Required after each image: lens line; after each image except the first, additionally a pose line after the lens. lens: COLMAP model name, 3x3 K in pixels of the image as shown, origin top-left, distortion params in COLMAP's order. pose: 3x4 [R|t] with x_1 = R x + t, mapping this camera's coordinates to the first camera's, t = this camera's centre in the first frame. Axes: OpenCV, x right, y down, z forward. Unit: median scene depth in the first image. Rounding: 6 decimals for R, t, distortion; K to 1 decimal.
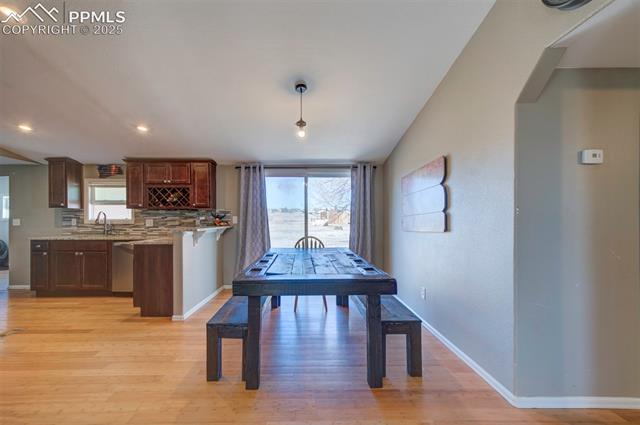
lens RADIAL K [[263.0, 0, 314.0], [0, 263.0, 212.4], [0, 0, 1]] dist [0.010002, 0.000165]
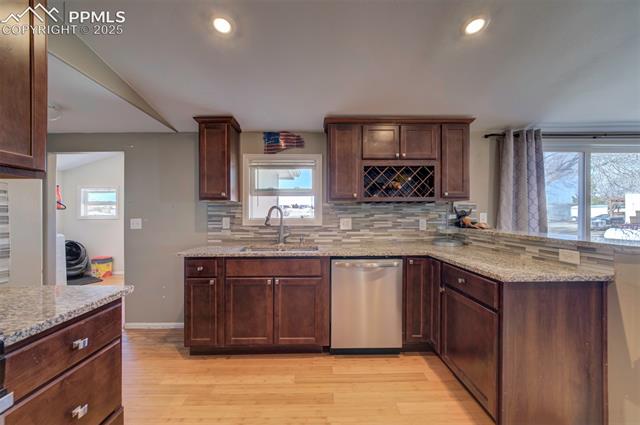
lens RADIAL K [[233.1, 0, 321.9], [0, 233.1, 206.2], [0, 0, 1]] dist [-0.000080, 0.000023]
pose [[0.999697, -0.002578, 0.024470, -0.696537], [0.002786, 0.999960, -0.008498, 0.001715], [-0.024448, 0.008563, 0.999664, 0.443972]]
